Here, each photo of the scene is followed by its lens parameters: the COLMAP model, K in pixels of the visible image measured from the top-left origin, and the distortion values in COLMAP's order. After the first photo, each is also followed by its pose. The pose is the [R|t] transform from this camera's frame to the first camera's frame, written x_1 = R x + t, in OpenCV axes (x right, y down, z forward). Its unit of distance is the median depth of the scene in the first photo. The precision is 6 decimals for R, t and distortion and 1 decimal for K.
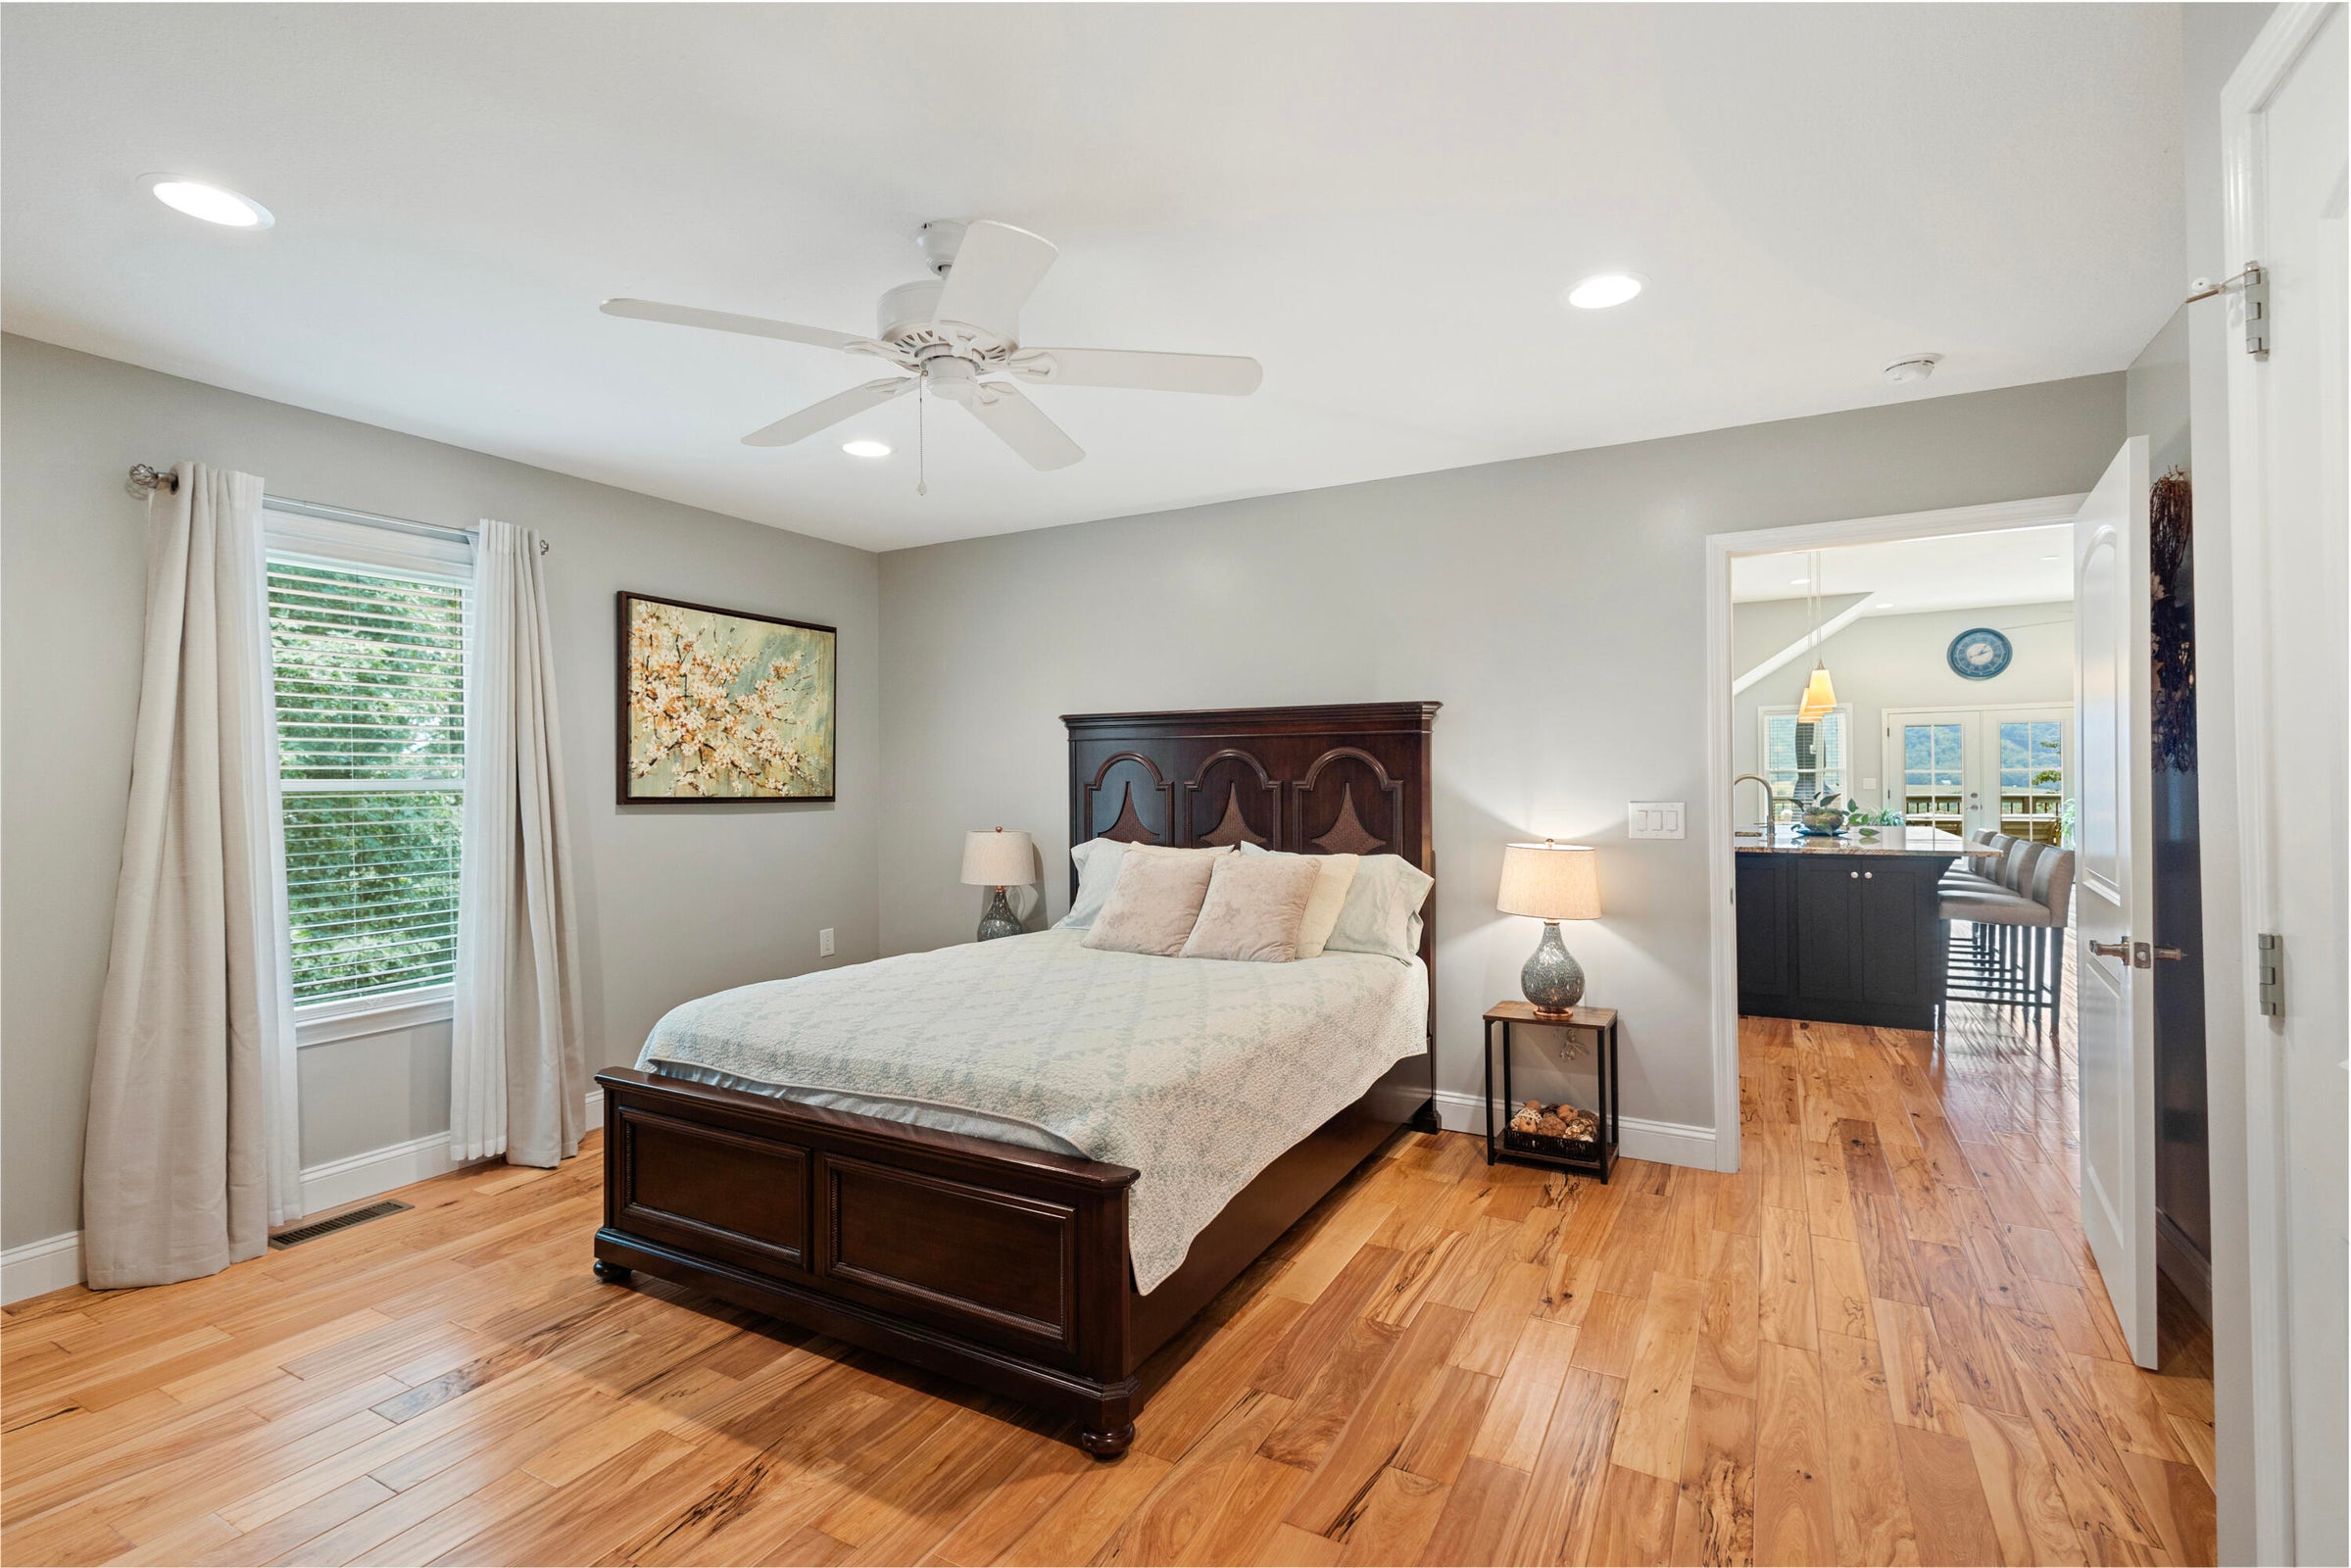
lens RADIAL K [[1089.5, 0, 1169.0], [0, 1089.5, 780.3], [0, 0, 1]] dist [0.013137, -0.002334]
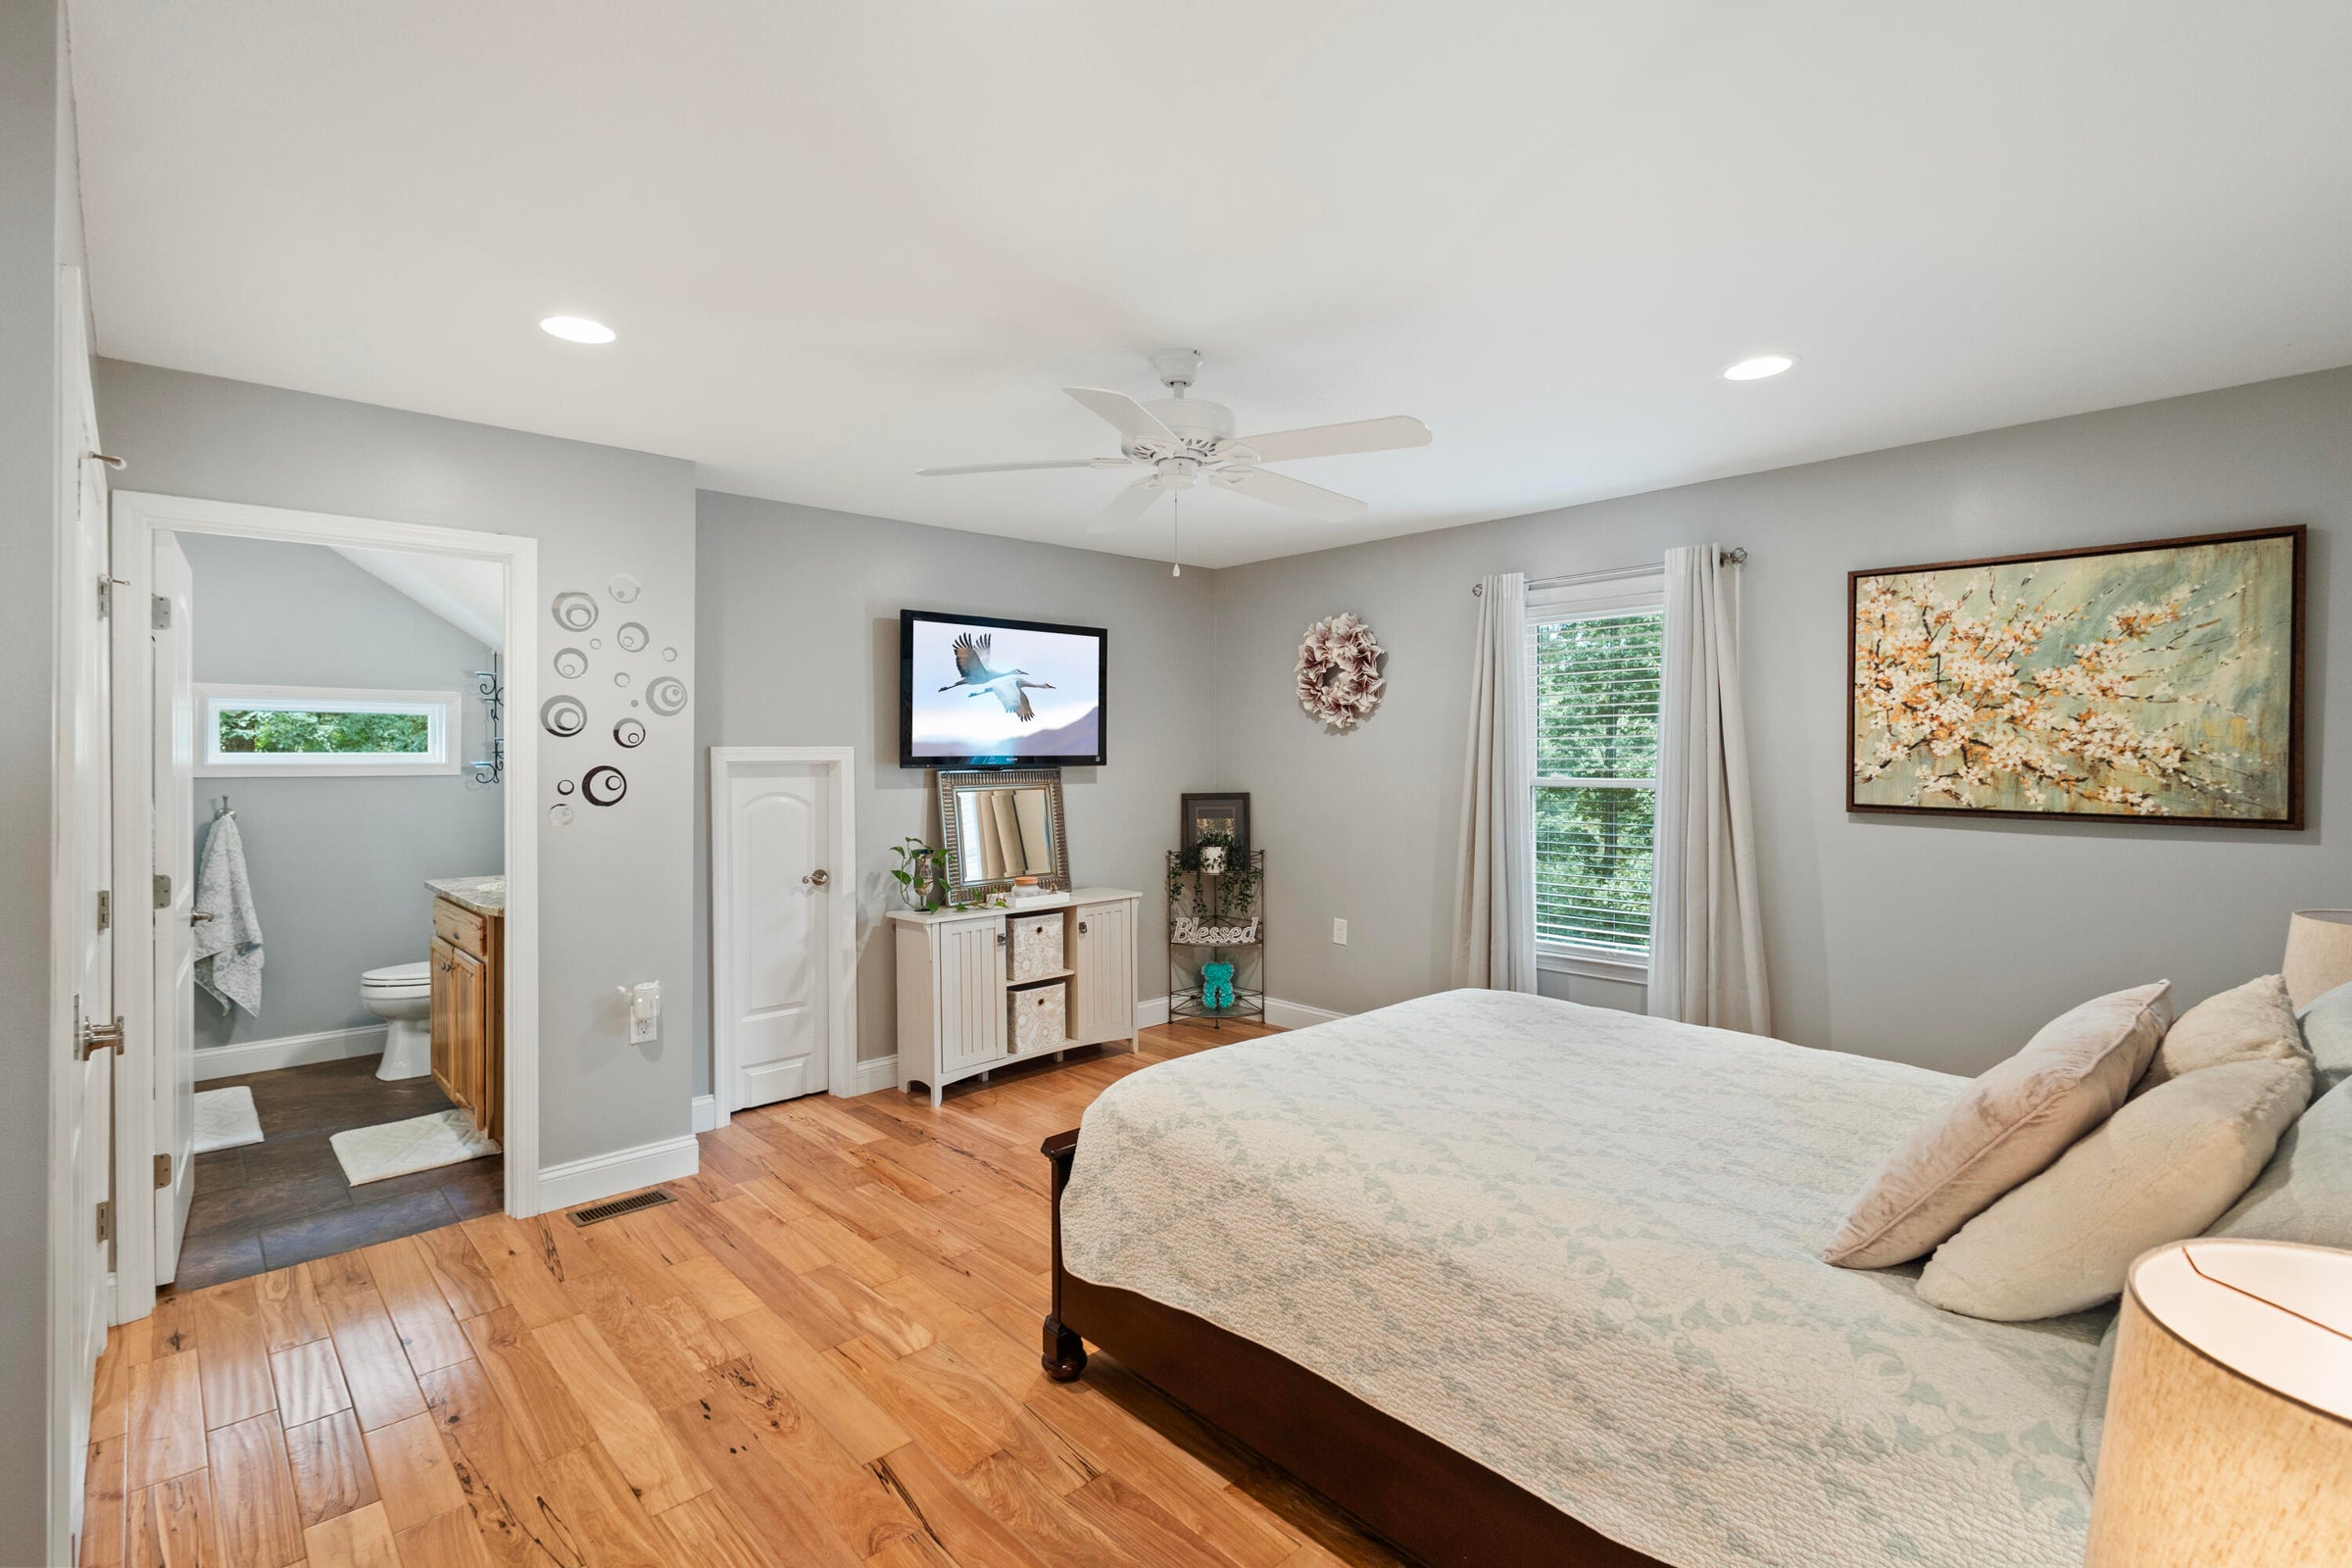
lens RADIAL K [[1089.9, 0, 1167.6], [0, 1089.9, 761.1], [0, 0, 1]] dist [0.013137, -0.002334]
pose [[-0.318012, 0.014203, -0.947980, 0.521995], [0.008405, 0.999891, 0.012161, -0.034757], [0.948050, -0.004100, -0.318096, 0.755556]]
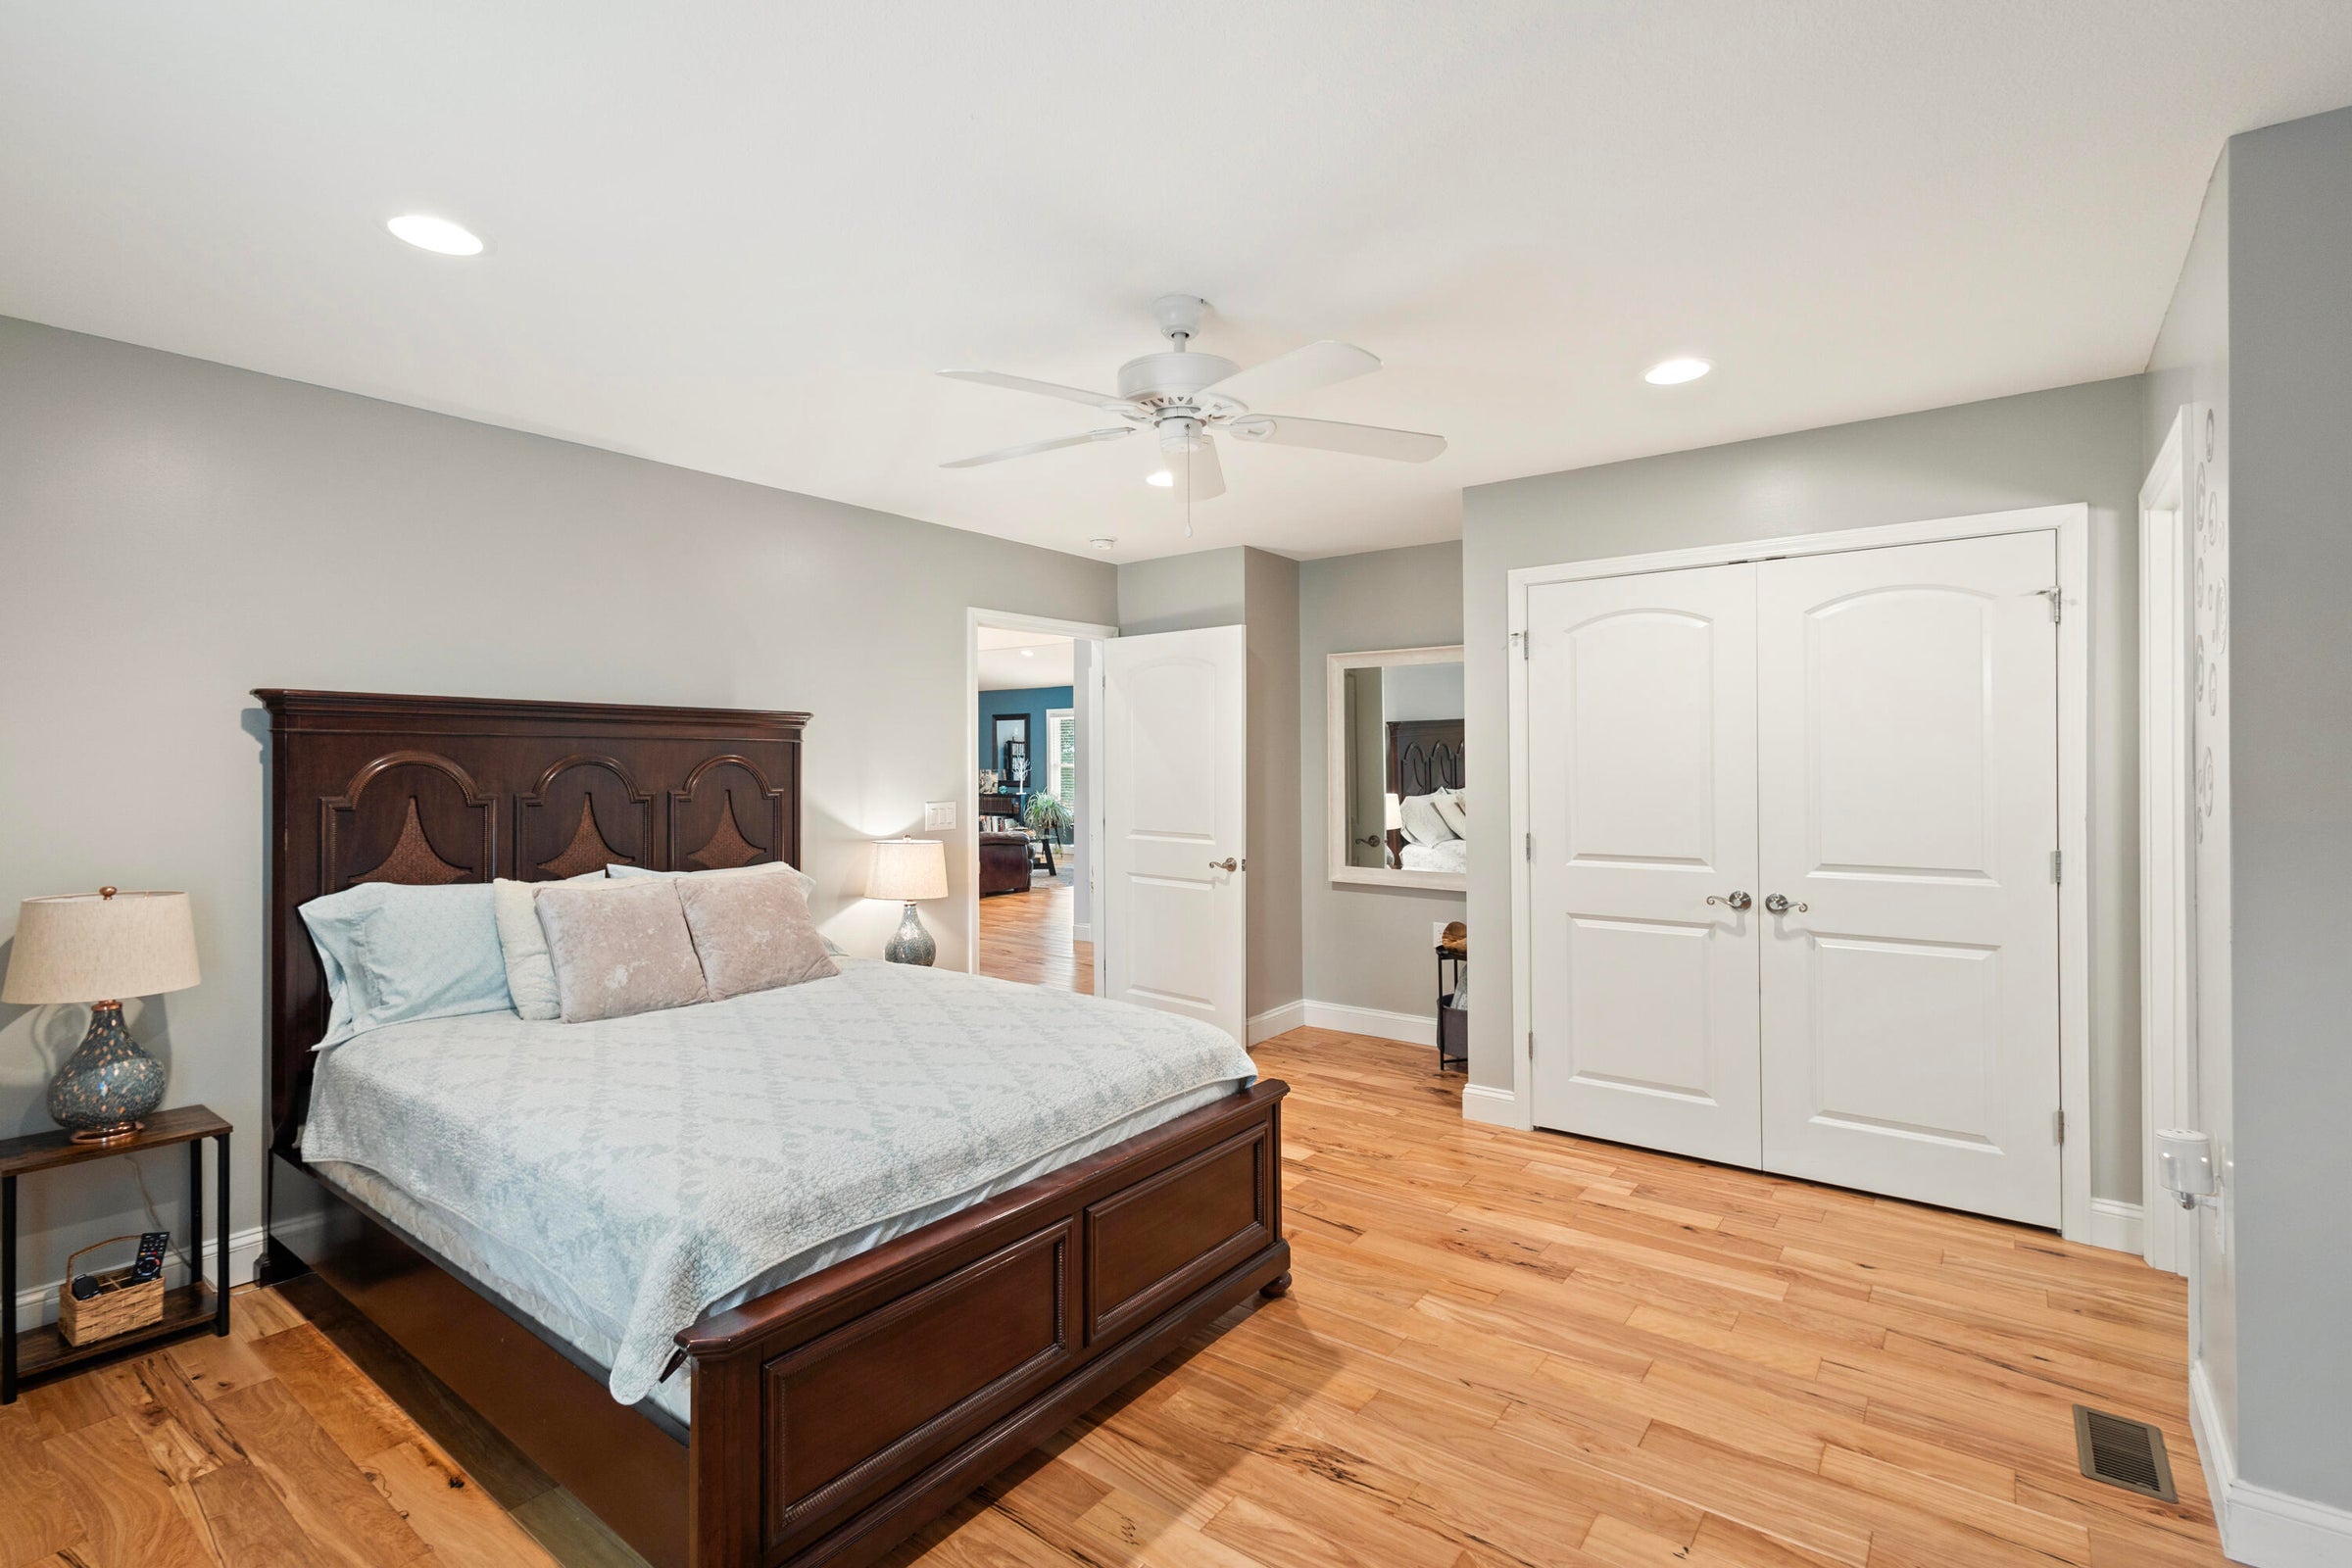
lens RADIAL K [[1089.9, 0, 1194.0], [0, 1089.9, 767.0], [0, 0, 1]] dist [0.013137, -0.002334]
pose [[0.129482, 0.002554, 0.991579, -0.713229], [0.001436, 0.999995, -0.002763, -0.015556], [-0.991581, 0.001781, 0.129478, 0.467218]]
